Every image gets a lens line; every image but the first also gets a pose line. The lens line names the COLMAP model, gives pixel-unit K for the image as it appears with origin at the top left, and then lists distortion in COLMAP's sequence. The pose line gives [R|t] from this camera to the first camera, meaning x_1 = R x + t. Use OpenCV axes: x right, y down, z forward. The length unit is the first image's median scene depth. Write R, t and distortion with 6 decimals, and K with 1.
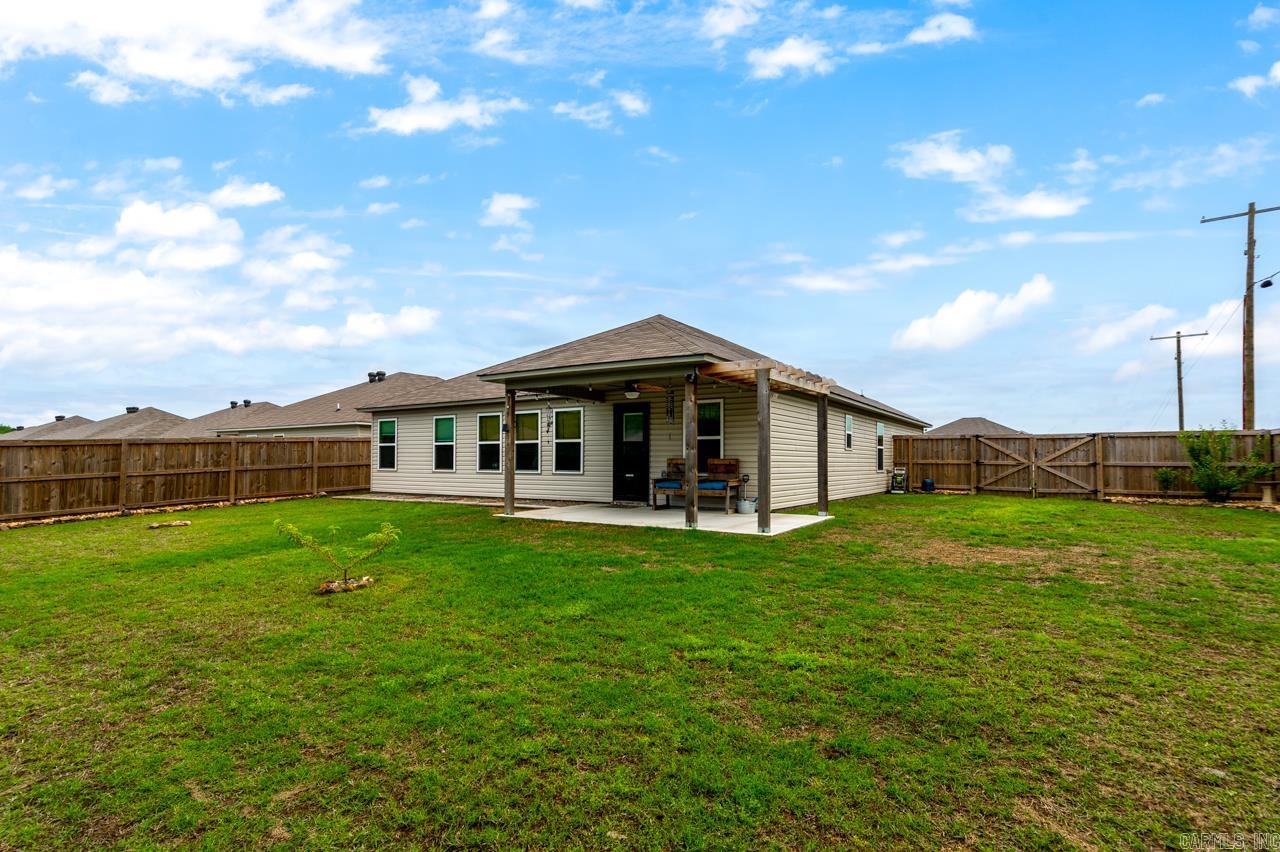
lens RADIAL K [[637.3, 0, 638.6], [0, 637.3, 446.4], [0, 0, 1]] dist [-0.000881, -0.000020]
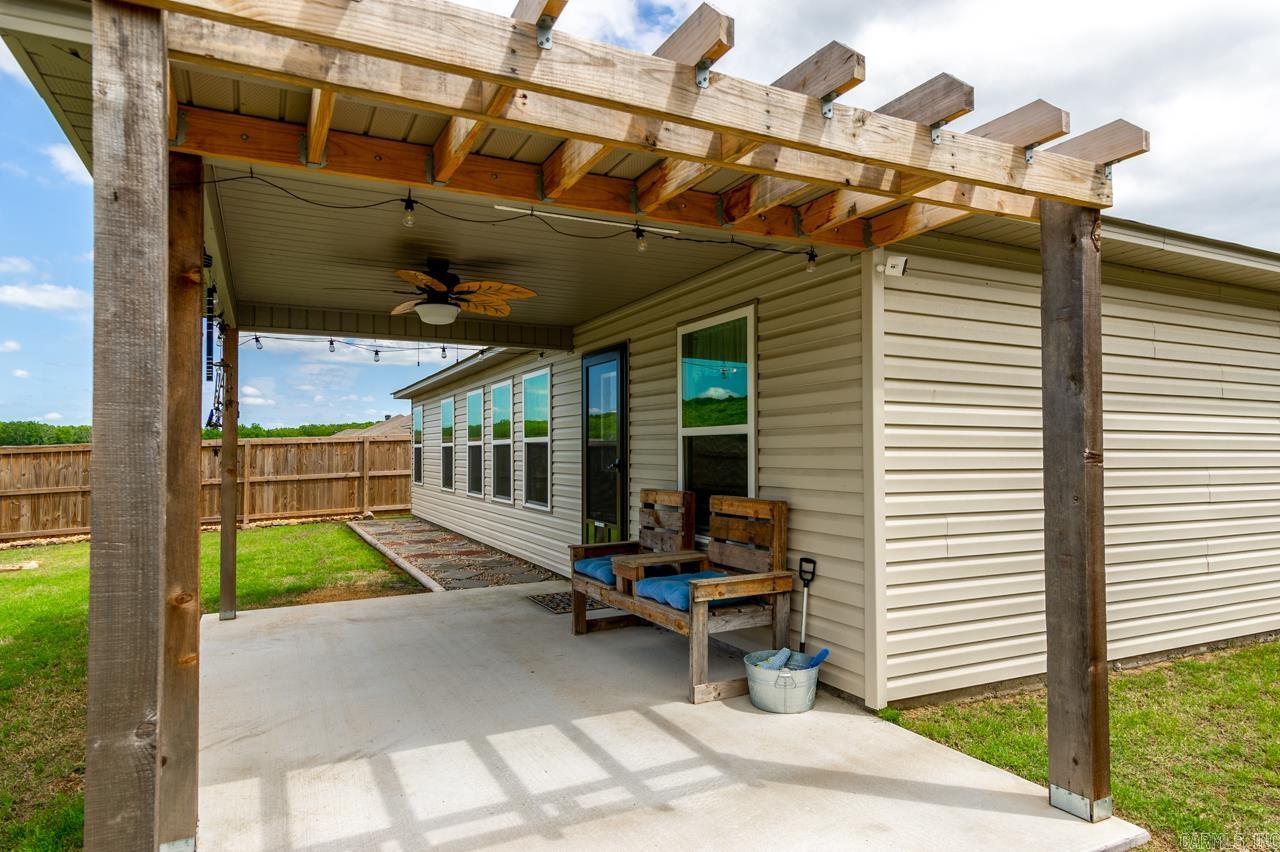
lens RADIAL K [[720.2, 0, 638.8], [0, 720.2, 431.6], [0, 0, 1]] dist [0.004202, 0.000674]
pose [[0.827107, -0.016501, -0.561803, 0.270004], [0.013896, 0.999864, -0.008909, -0.009783], [0.561873, -0.000438, 0.827223, 0.646054]]
